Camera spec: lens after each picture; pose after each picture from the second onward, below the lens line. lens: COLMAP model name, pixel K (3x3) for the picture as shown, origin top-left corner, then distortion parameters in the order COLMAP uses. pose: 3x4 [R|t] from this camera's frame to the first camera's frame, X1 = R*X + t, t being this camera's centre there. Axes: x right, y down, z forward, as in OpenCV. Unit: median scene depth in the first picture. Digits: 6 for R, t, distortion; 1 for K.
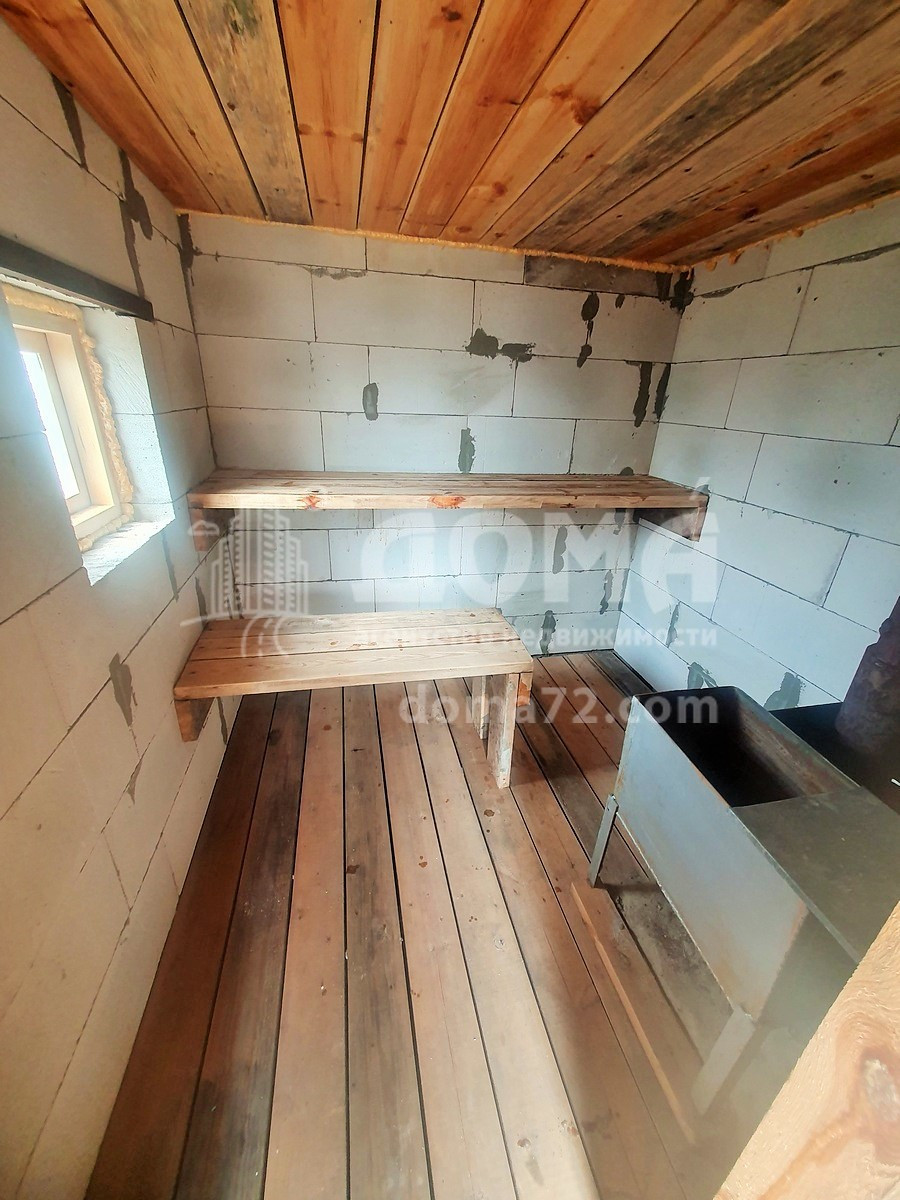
lens RADIAL K [[472.4, 0, 452.1], [0, 472.4, 602.0], [0, 0, 1]] dist [0.009928, 0.000299]
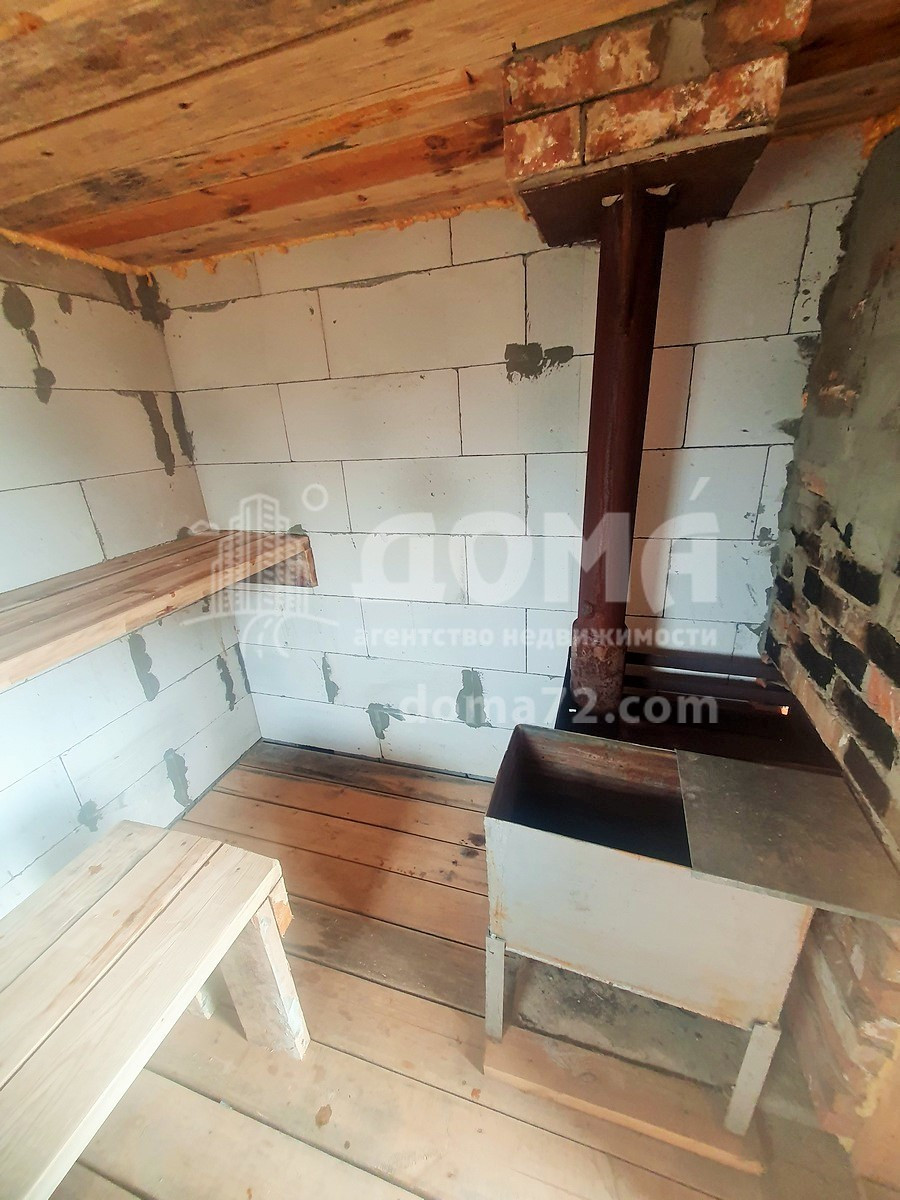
lens RADIAL K [[472.4, 0, 453.5], [0, 472.4, 597.6], [0, 0, 1]] dist [0.009928, 0.000299]
pose [[0.489141, -0.378721, 0.785692, -0.068708], [0.421591, 0.891250, 0.167136, -0.177508], [-0.763546, 0.249487, 0.595612, 0.343053]]
